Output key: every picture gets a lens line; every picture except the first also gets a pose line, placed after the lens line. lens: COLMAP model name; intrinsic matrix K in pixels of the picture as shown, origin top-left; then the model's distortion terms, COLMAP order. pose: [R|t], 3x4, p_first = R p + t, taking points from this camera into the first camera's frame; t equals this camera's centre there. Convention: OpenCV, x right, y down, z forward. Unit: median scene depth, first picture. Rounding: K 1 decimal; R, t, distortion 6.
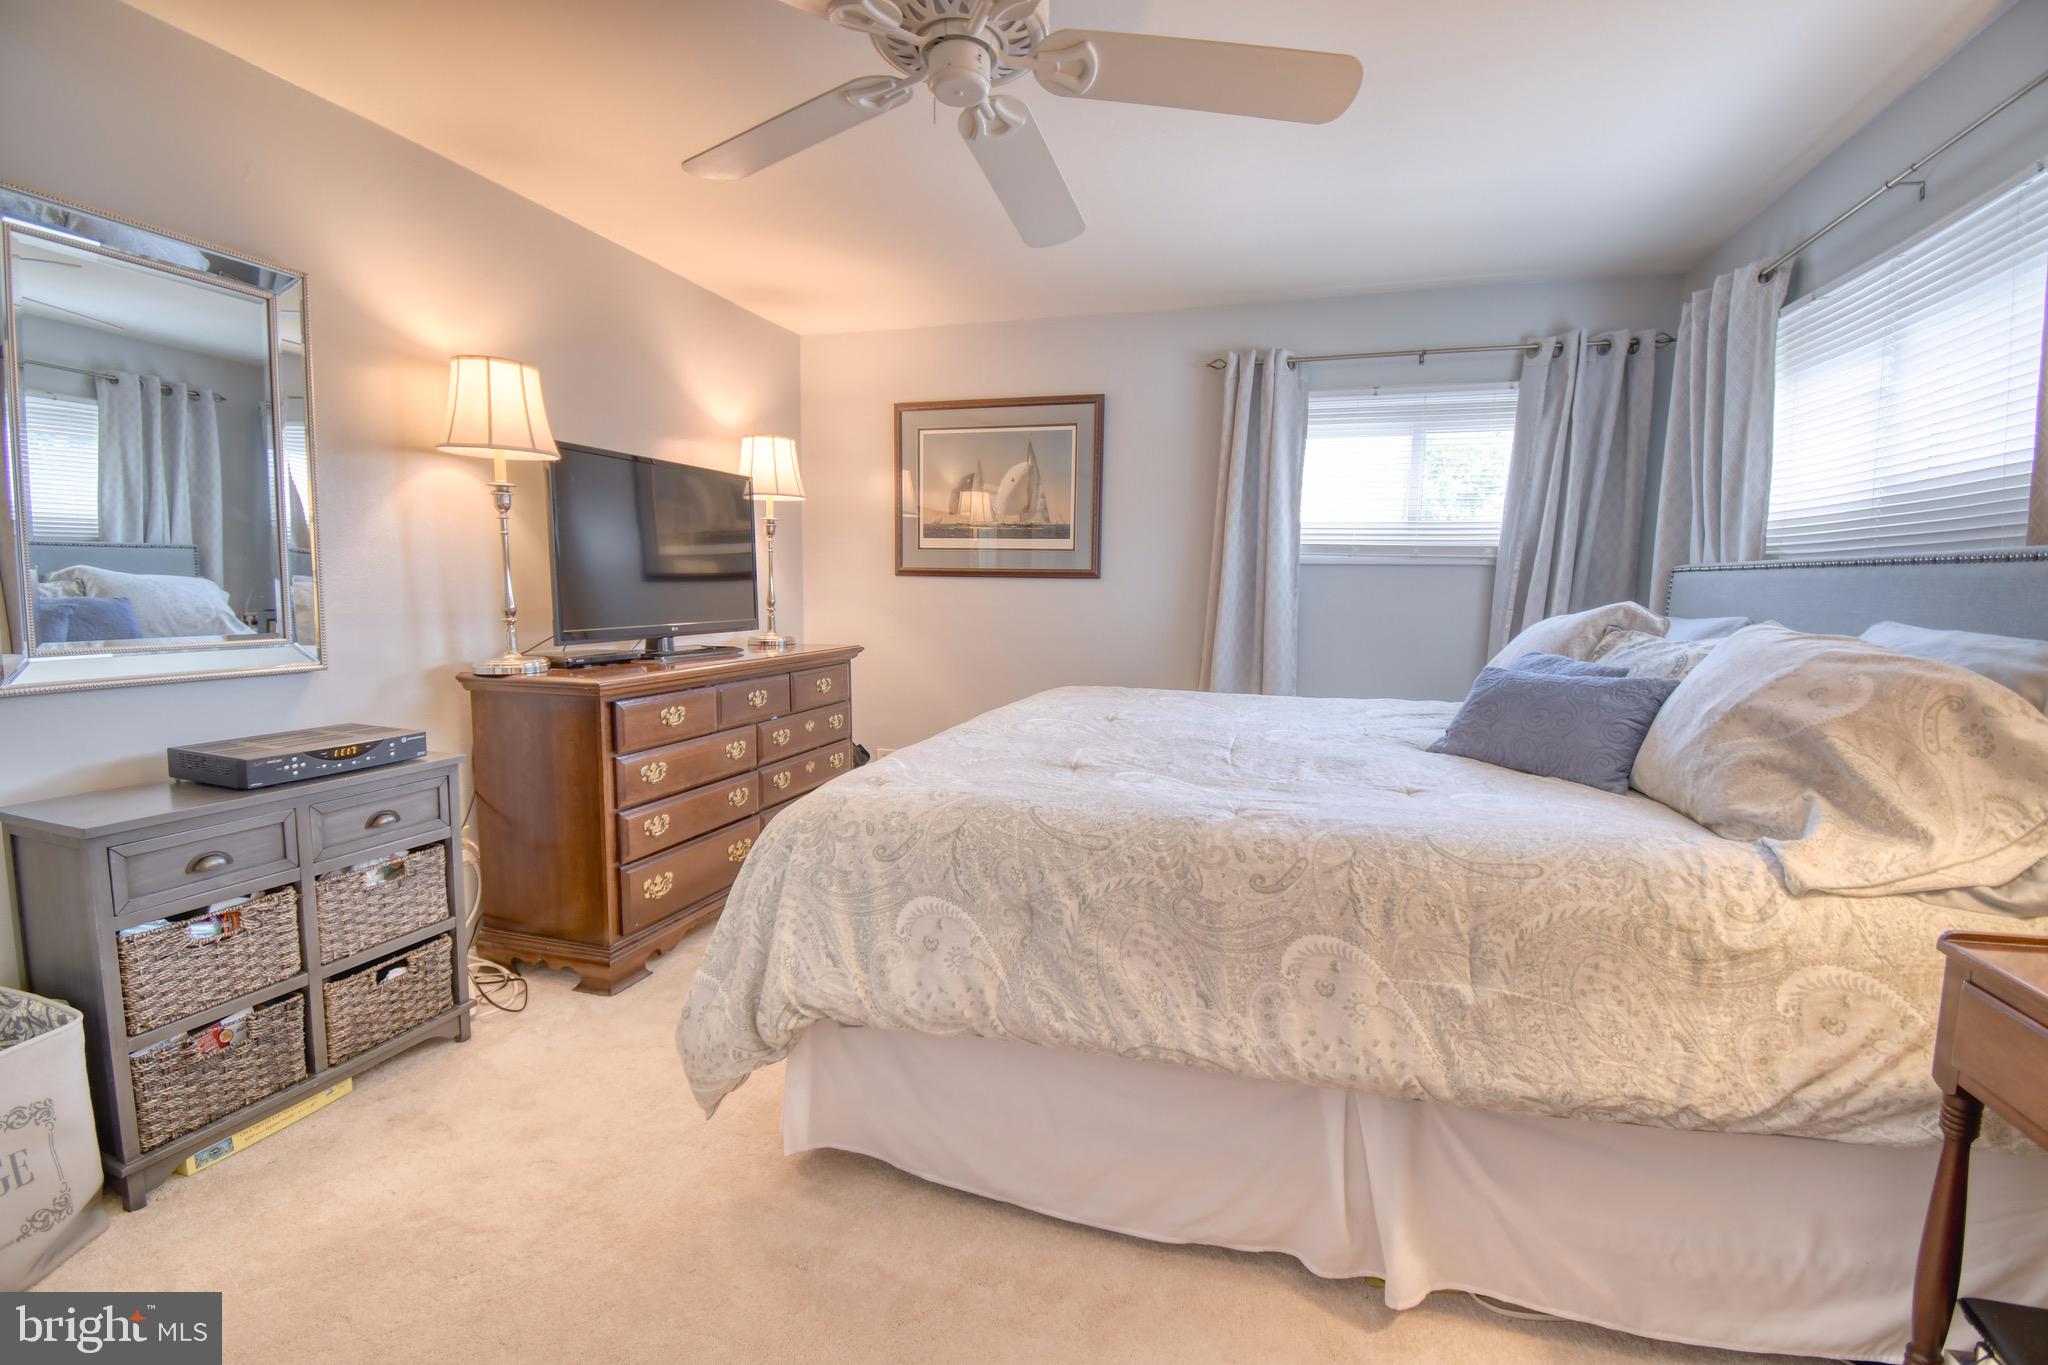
lens RADIAL K [[897.5, 0, 1022.1], [0, 897.5, 680.8], [0, 0, 1]] dist [0.022314, -0.025773]
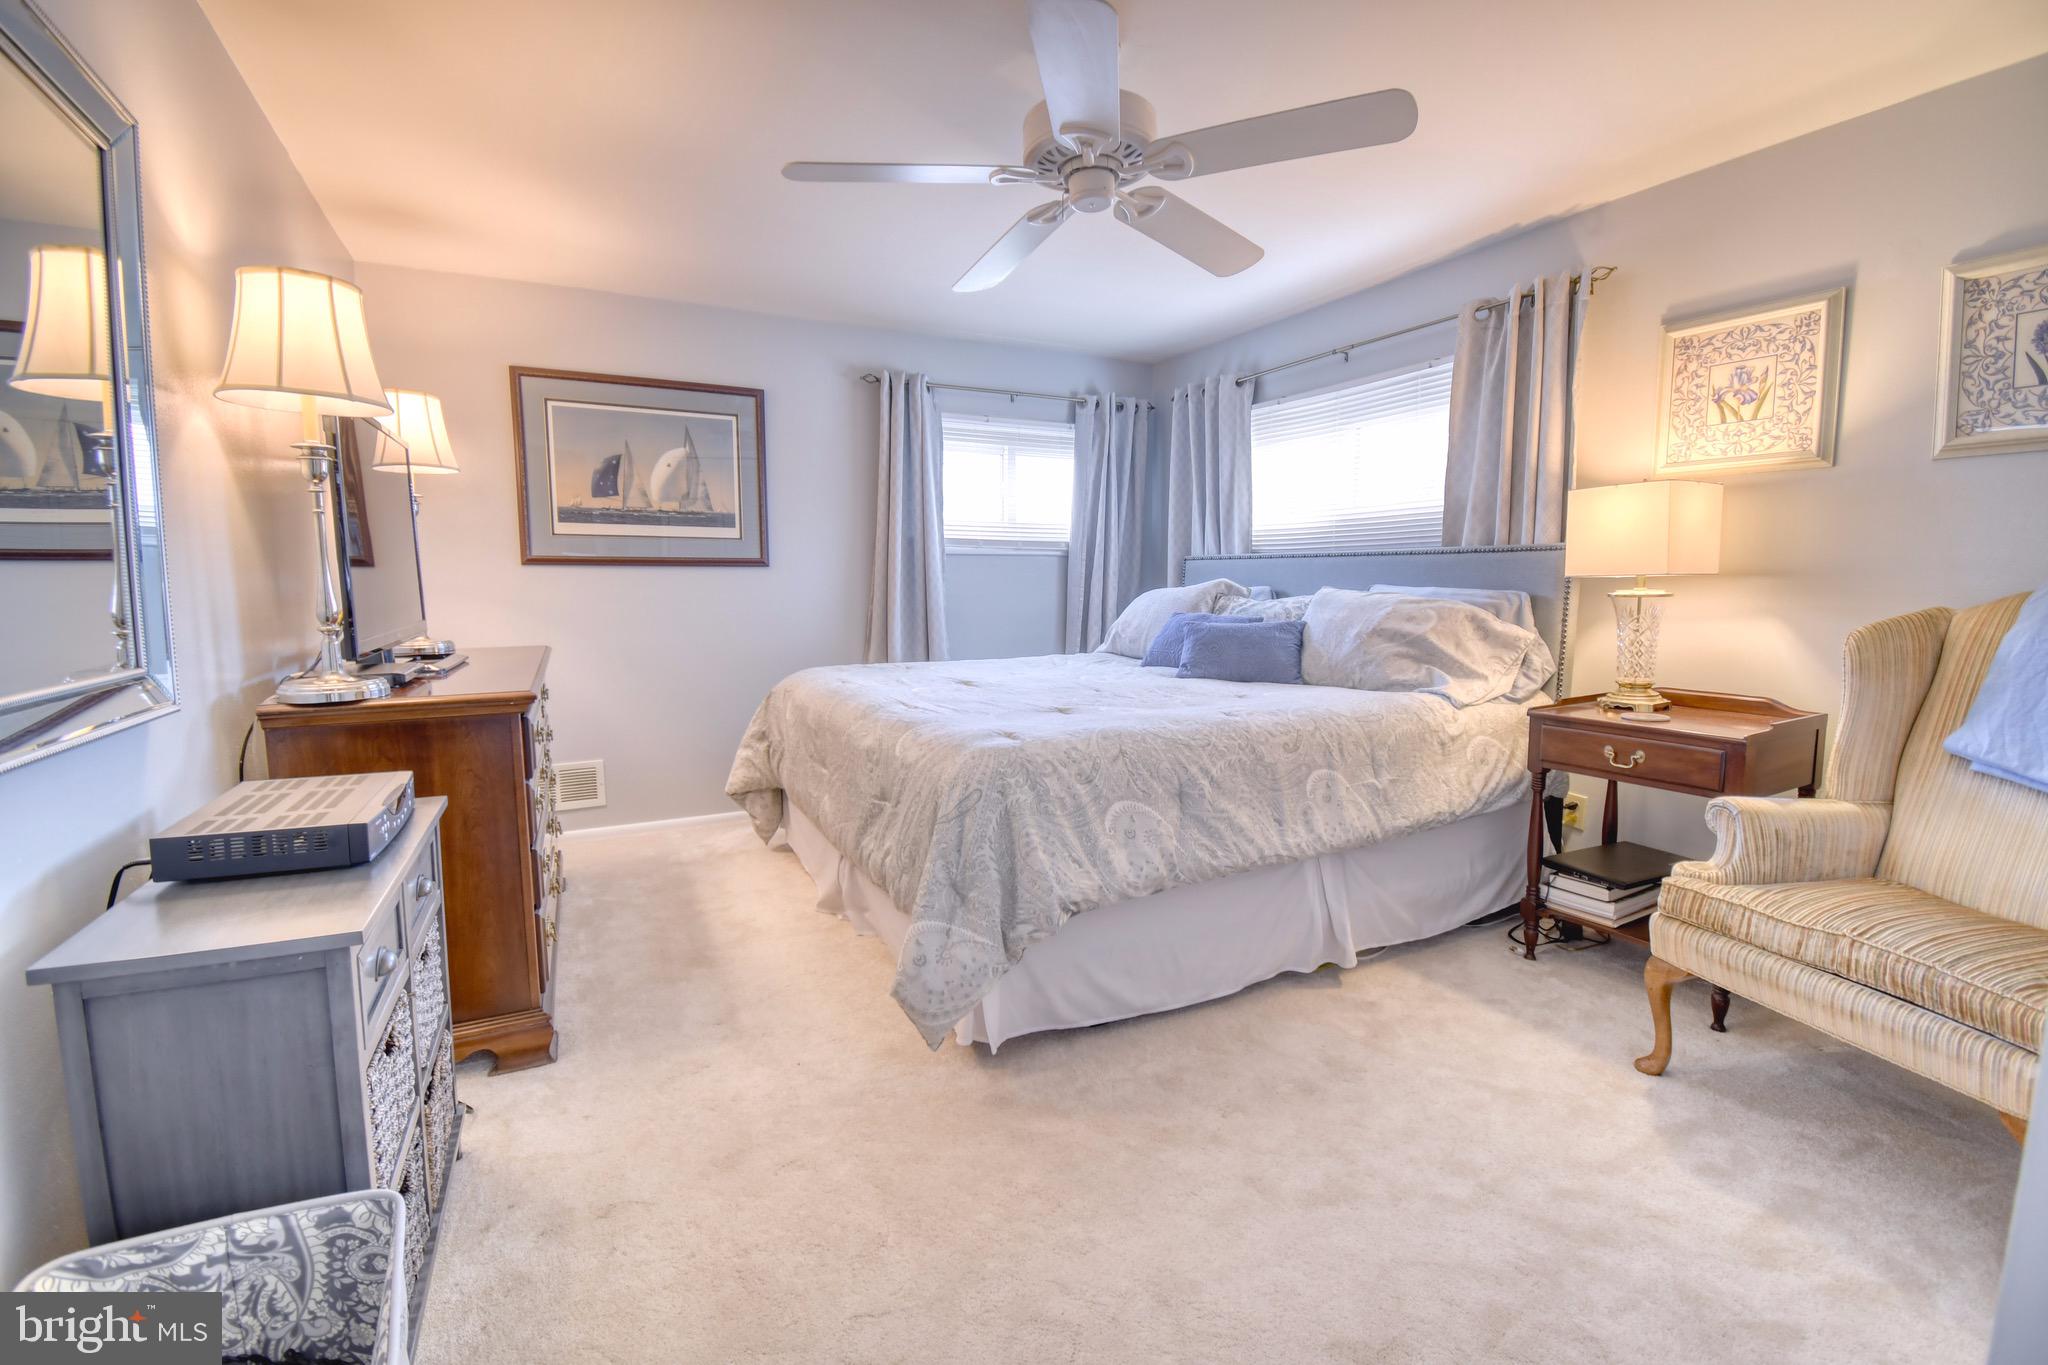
lens RADIAL K [[920.2, 0, 997.7], [0, 920.2, 681.1], [0, 0, 1]] dist [0.013059, -0.024994]
pose [[0.720583, -0.092434, 0.687180, -1.173975], [0.084828, 0.995382, 0.044939, -0.018400], [-0.688160, 0.025910, 0.725096, 0.116250]]
